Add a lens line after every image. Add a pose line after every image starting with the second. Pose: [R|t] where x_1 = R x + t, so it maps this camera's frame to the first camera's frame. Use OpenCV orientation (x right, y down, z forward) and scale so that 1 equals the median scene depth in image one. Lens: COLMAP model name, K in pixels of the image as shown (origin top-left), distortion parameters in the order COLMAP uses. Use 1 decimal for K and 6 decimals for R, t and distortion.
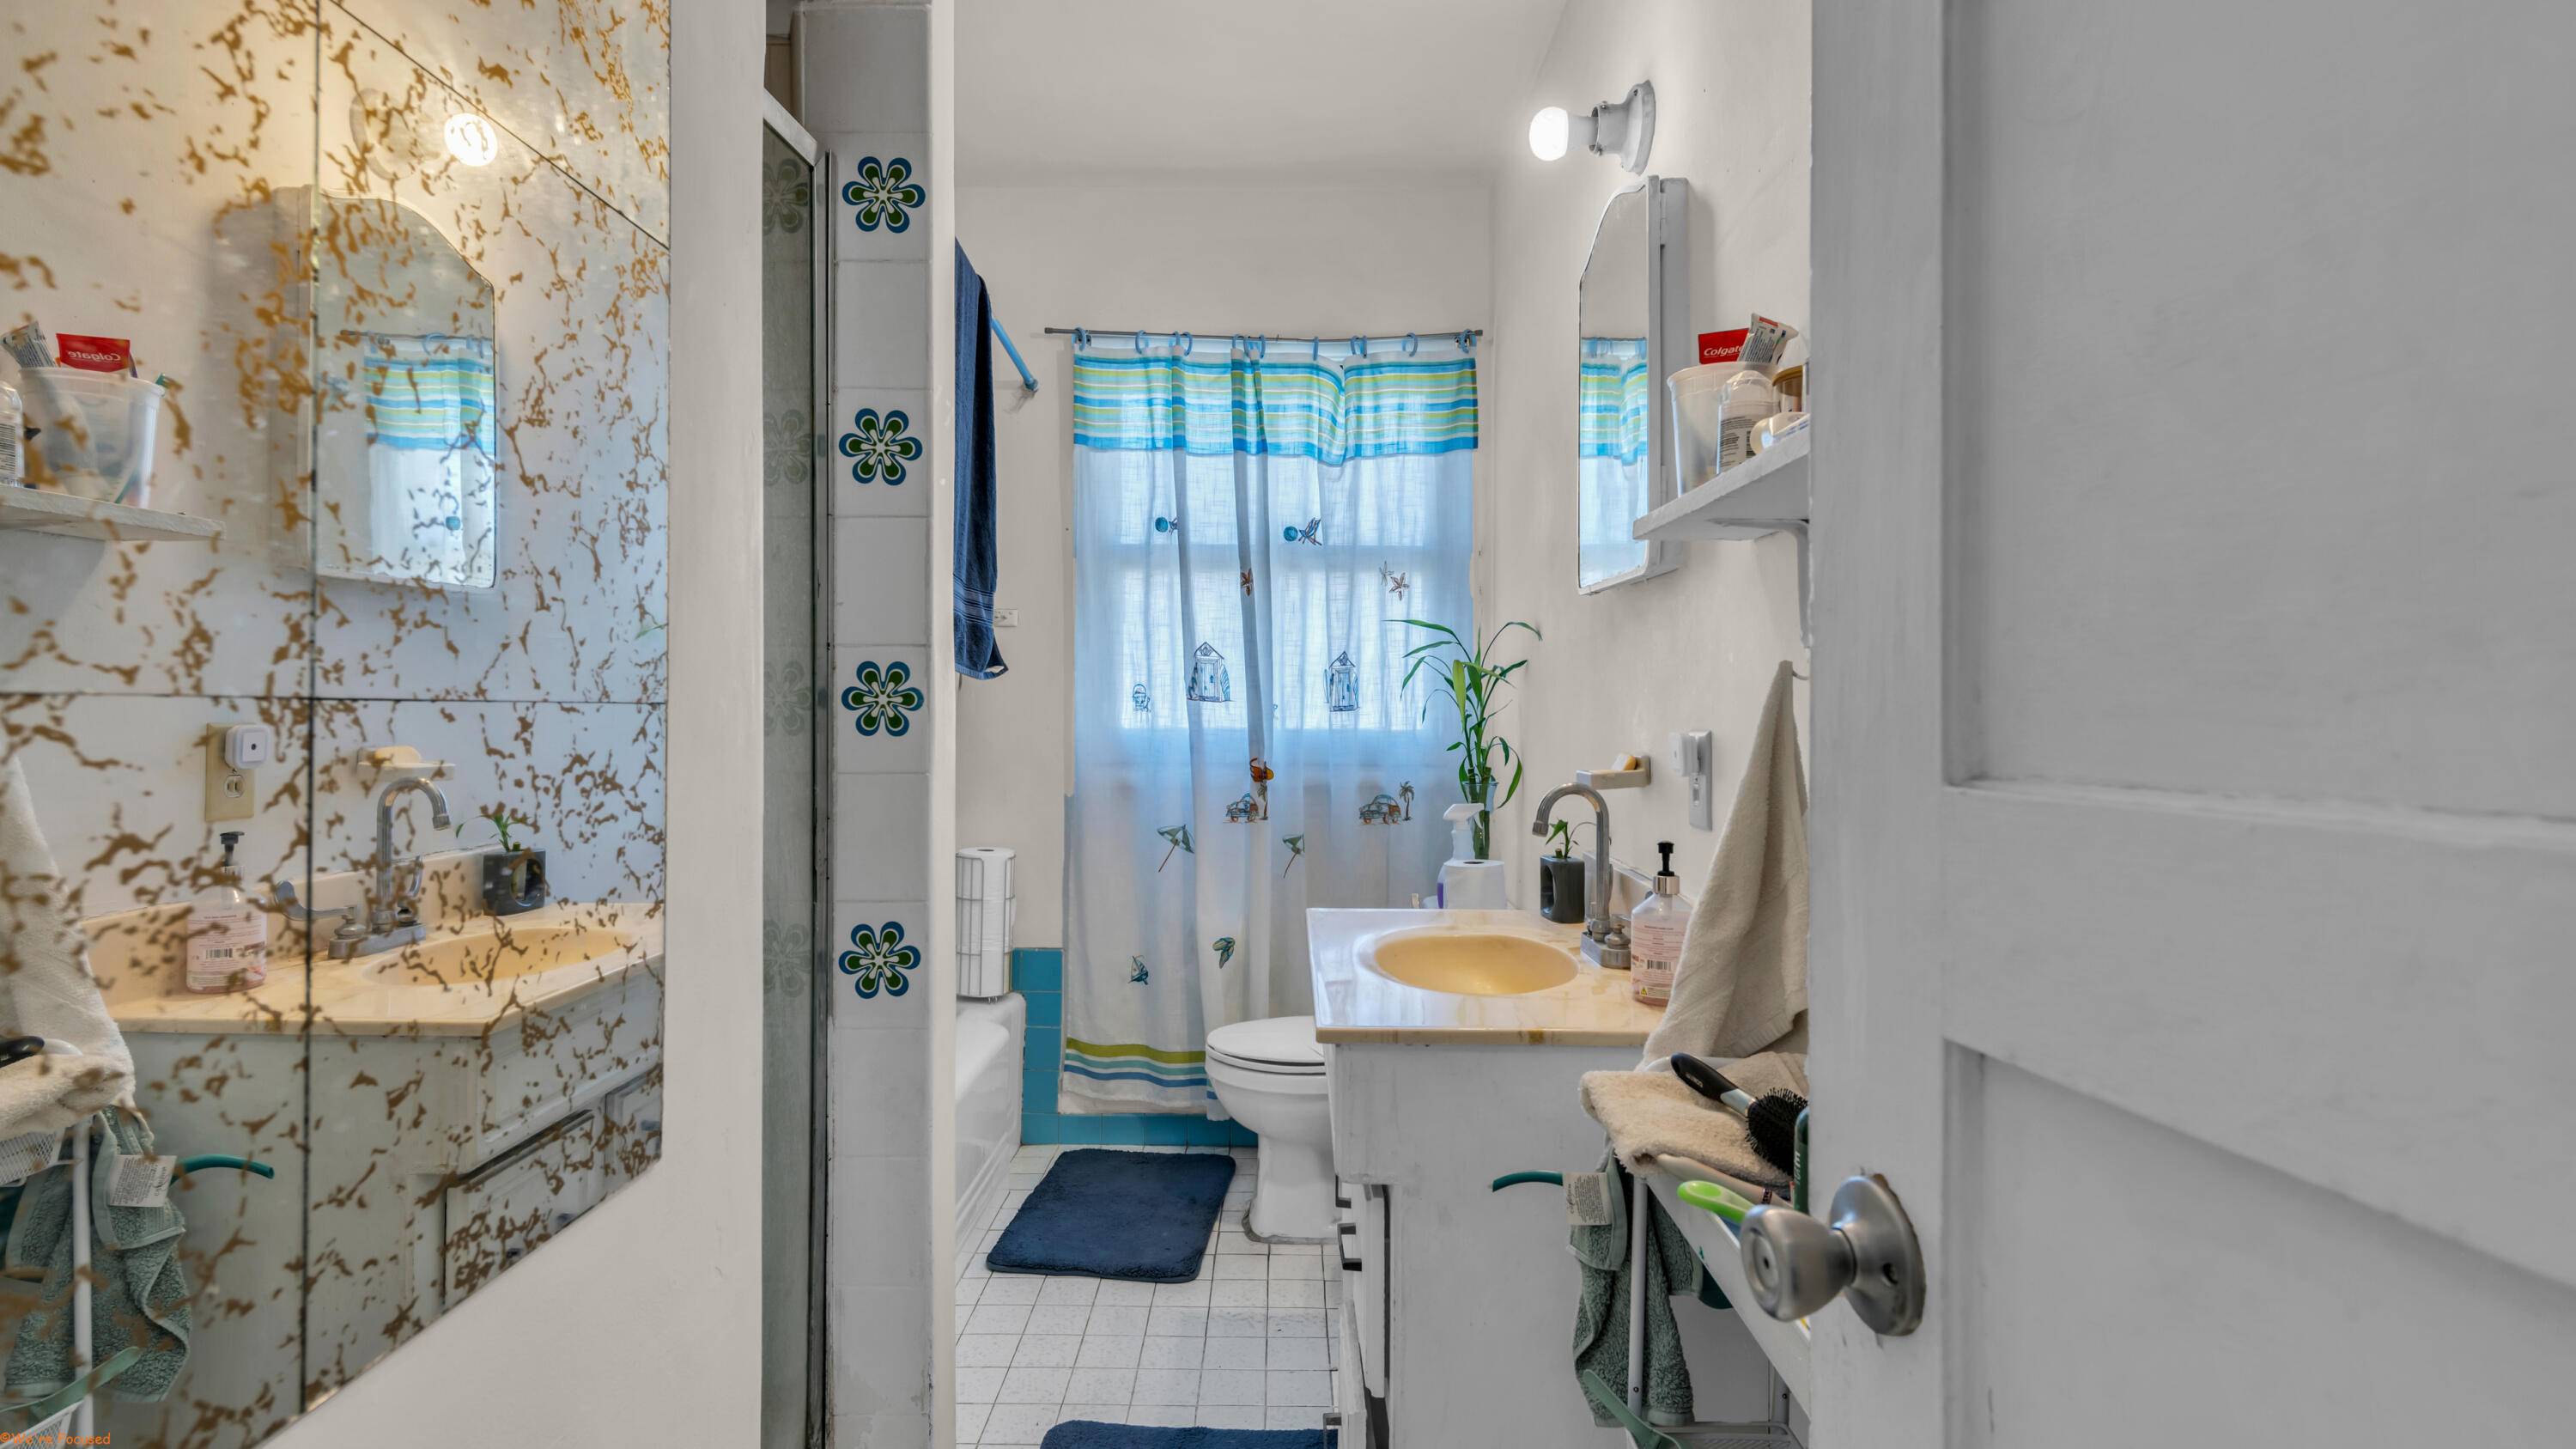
lens RADIAL K [[1253.8, 0, 1283.9], [0, 1253.8, 713.2], [0, 0, 1]] dist [0.011629, -0.003777]
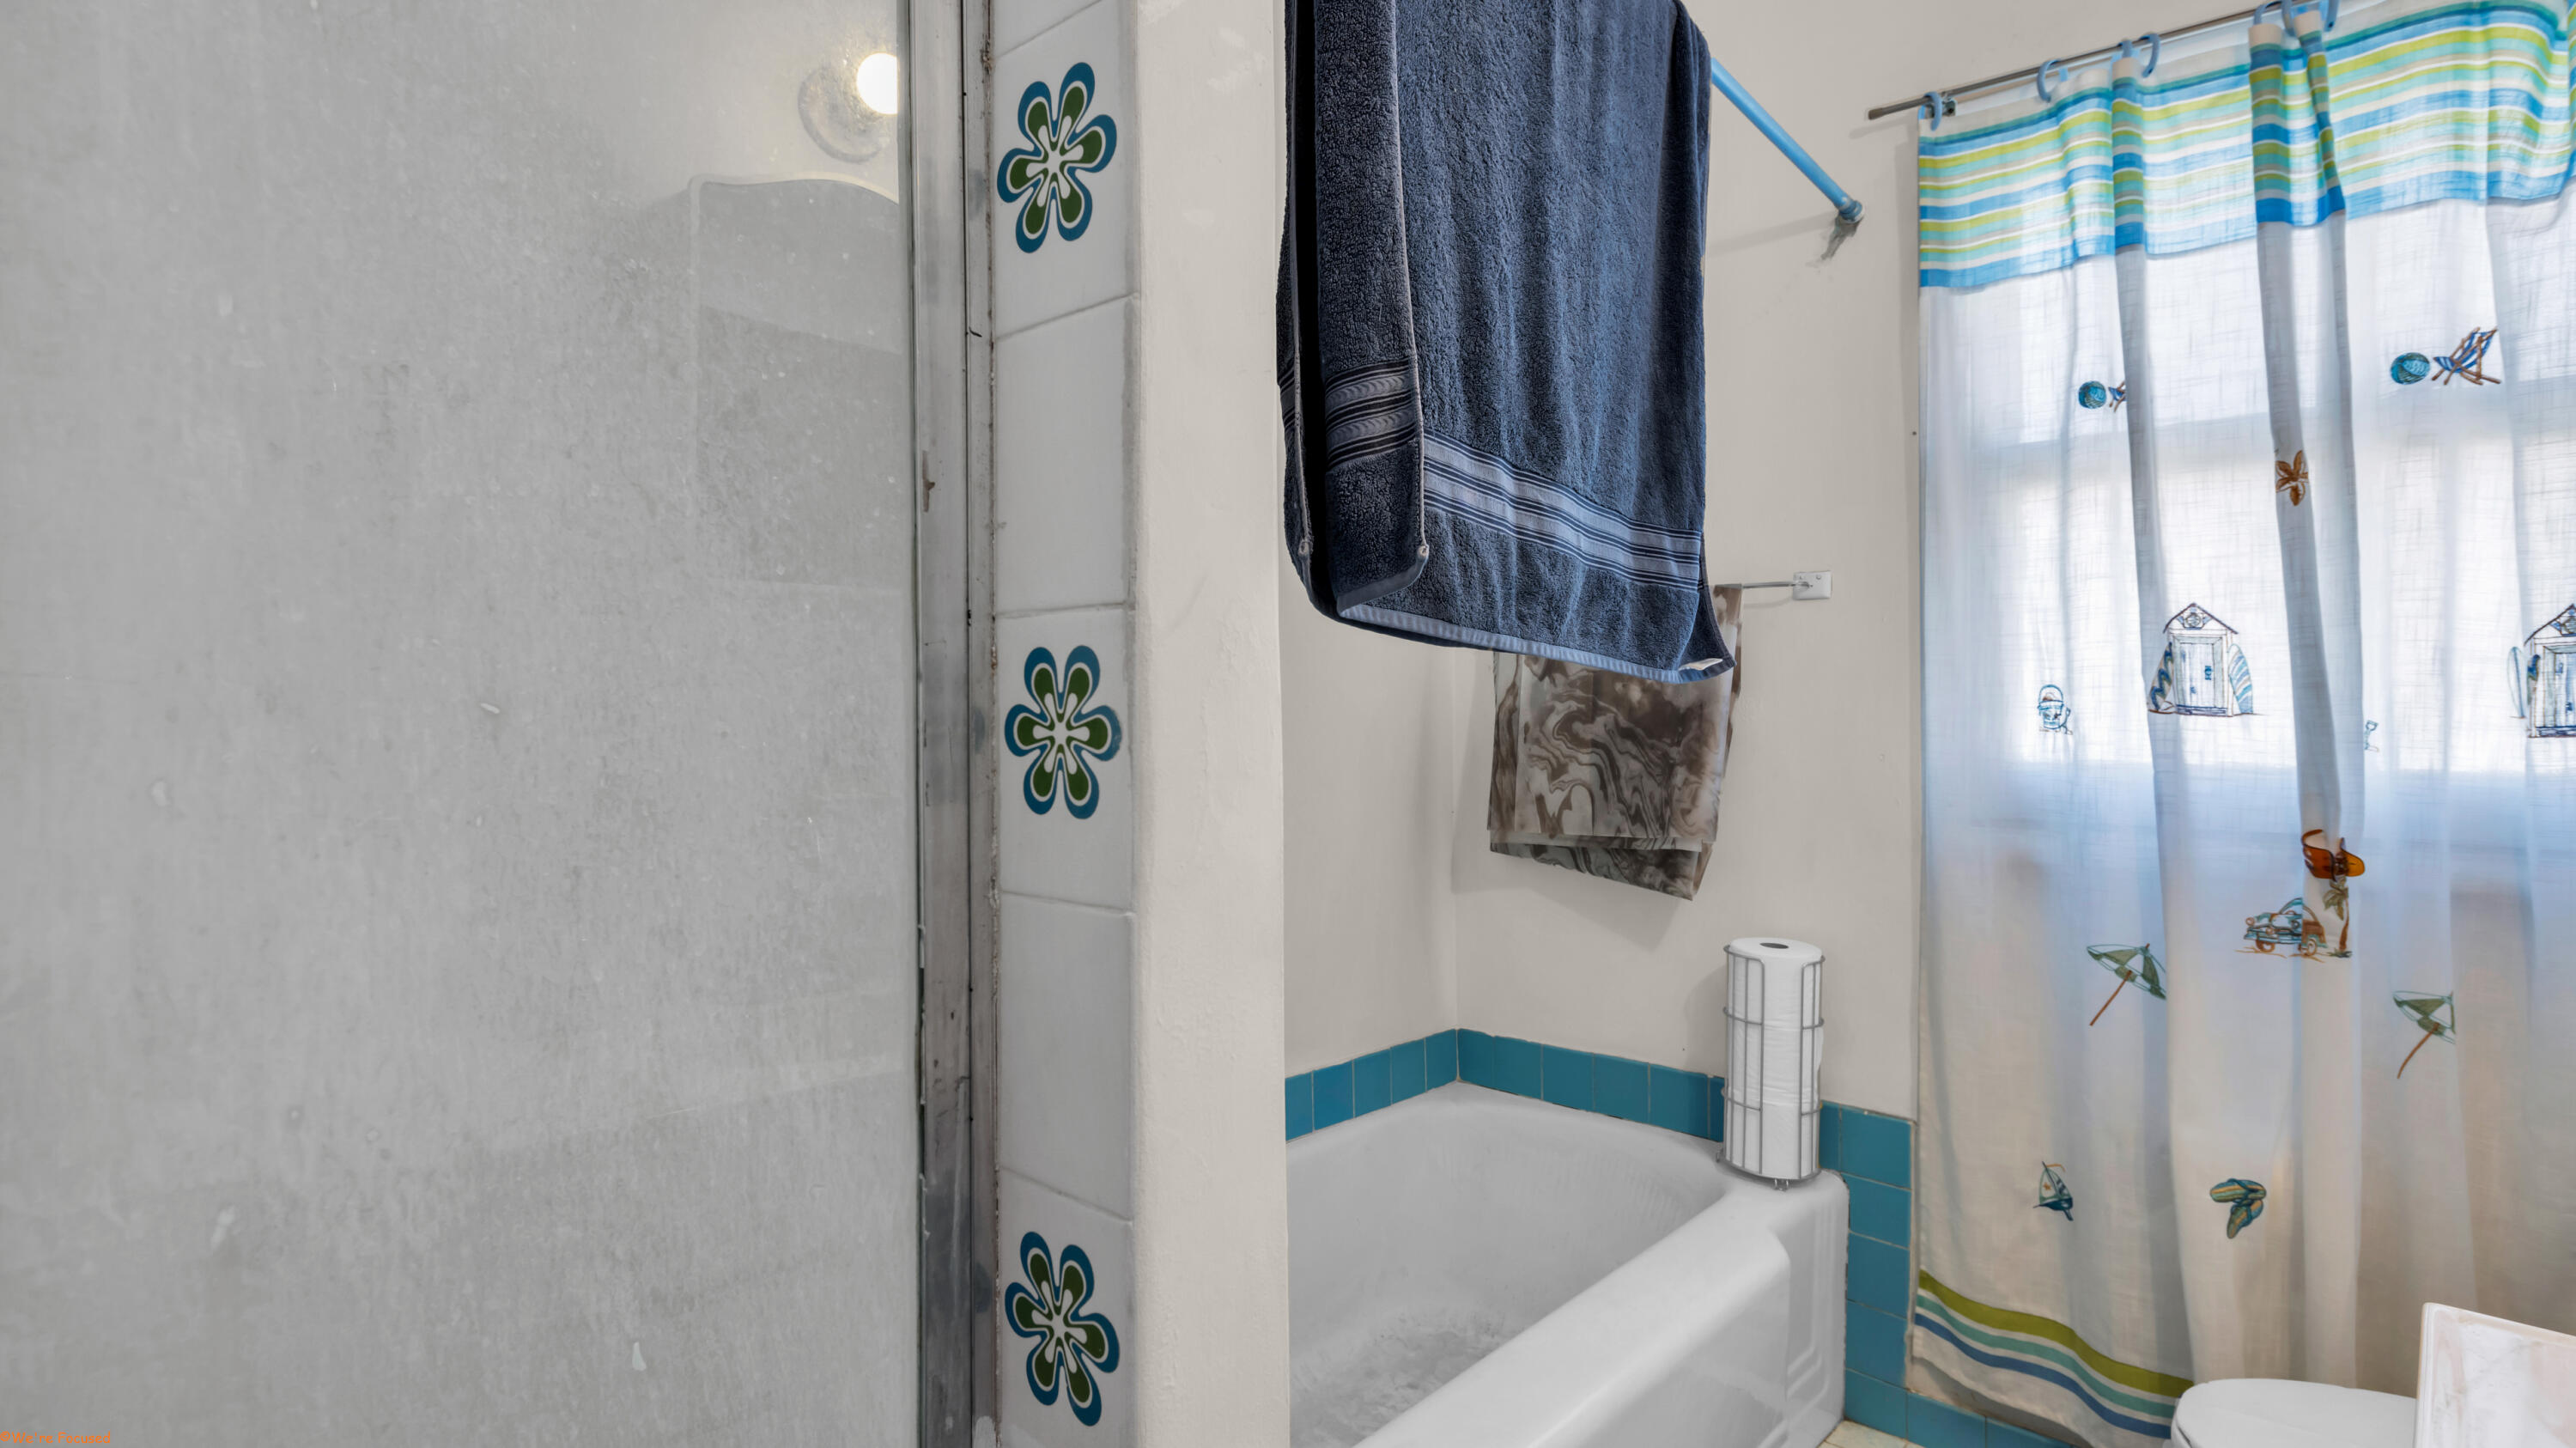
lens RADIAL K [[1253.7, 0, 1280.3], [0, 1253.7, 701.8], [0, 0, 1]] dist [0.011629, -0.003777]
pose [[0.732609, -0.005905, -0.680624, 0.017034], [-0.002605, 0.999931, -0.011479, -0.008171], [0.680645, 0.010182, 0.732543, 0.349059]]
